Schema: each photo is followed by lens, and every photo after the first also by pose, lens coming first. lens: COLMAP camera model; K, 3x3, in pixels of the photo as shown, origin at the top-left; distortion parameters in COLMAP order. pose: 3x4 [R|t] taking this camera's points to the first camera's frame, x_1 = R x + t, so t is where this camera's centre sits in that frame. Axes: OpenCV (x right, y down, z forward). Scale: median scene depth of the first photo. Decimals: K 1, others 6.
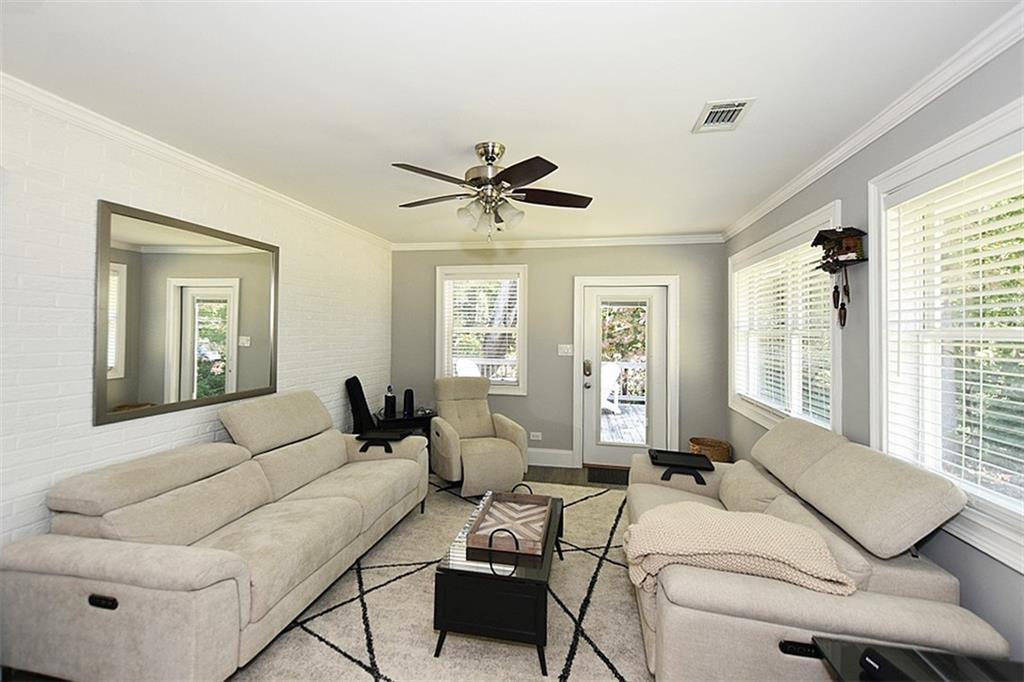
lens RADIAL K [[470.9, 0, 492.9], [0, 470.9, 318.2], [0, 0, 1]] dist [0.008553, -0.003499]
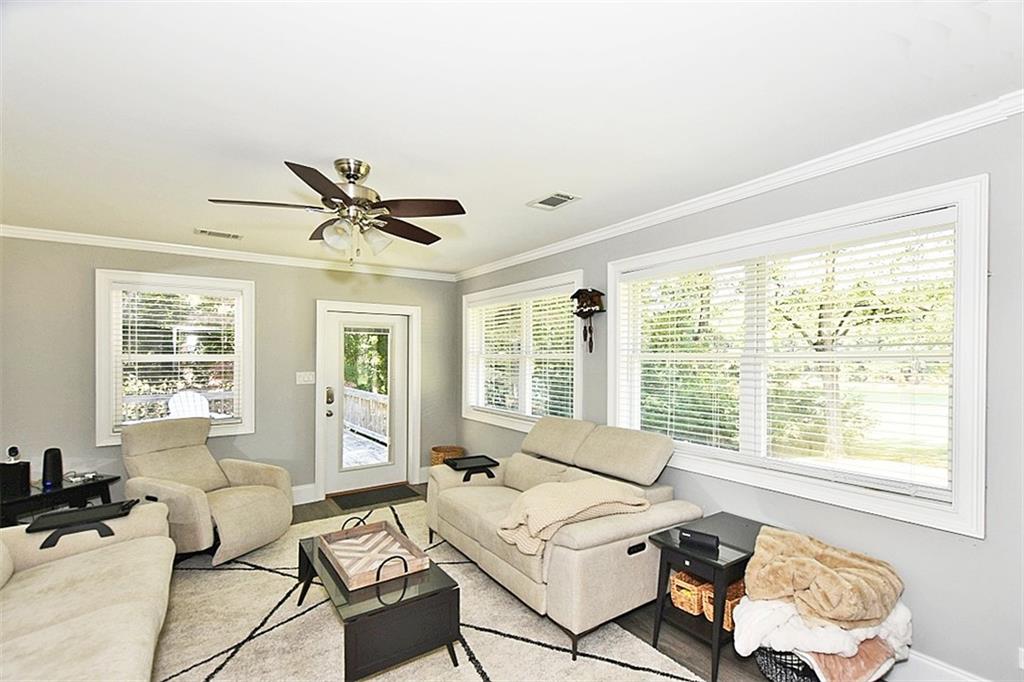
lens RADIAL K [[470.9, 0, 515.0], [0, 470.9, 351.1], [0, 0, 1]] dist [0.008553, -0.003499]
pose [[0.669163, -0.006441, 0.743087, -0.472043], [-0.009234, 0.999813, 0.016981, -0.009754], [-0.743058, -0.018224, 0.668979, 0.121270]]
